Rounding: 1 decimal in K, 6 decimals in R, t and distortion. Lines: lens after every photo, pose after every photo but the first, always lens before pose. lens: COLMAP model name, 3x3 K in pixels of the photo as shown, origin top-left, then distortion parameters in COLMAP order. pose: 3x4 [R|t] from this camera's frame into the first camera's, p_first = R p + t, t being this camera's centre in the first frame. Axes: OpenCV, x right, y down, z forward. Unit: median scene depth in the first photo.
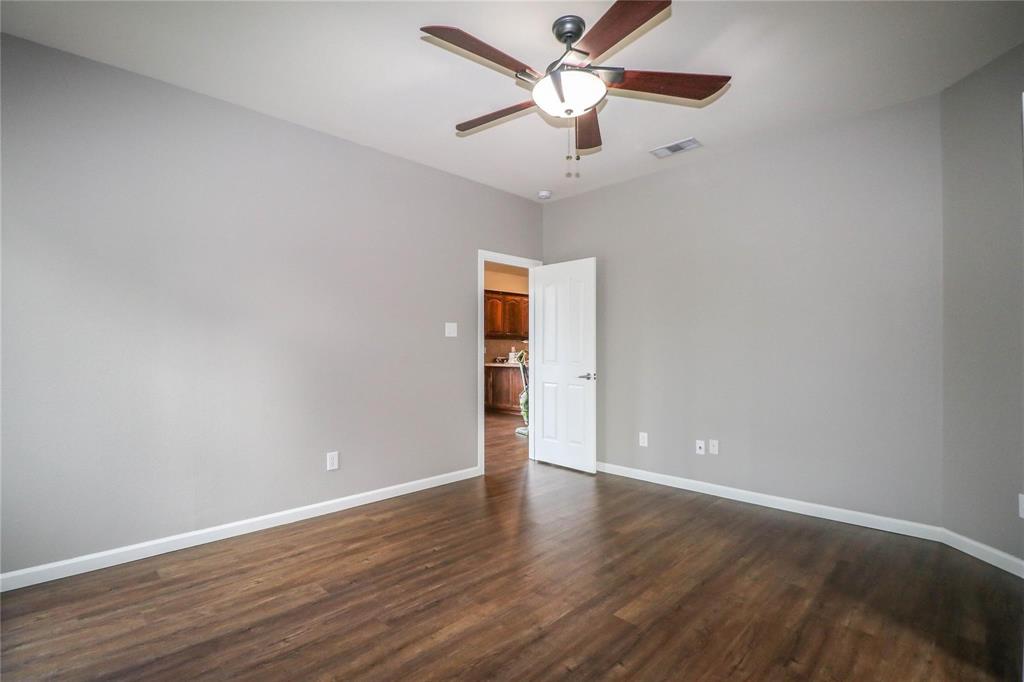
lens RADIAL K [[486.3, 0, 506.7], [0, 486.3, 340.2], [0, 0, 1]] dist [0.000439, 0.000023]
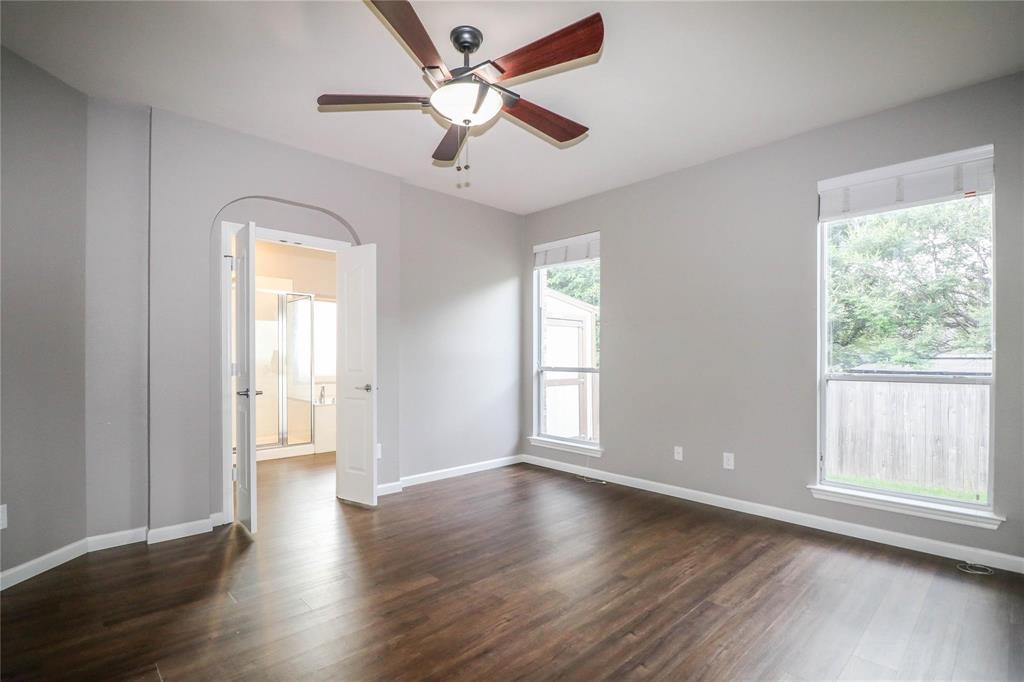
lens RADIAL K [[493.1, 0, 512.0], [0, 493.1, 360.6], [0, 0, 1]] dist [-0.000417, -0.000197]
pose [[-0.999779, -0.005562, 0.020294, 0.020234], [-0.005840, 0.999890, -0.013670, 0.044358], [-0.020216, -0.013786, -0.999701, 2.065658]]
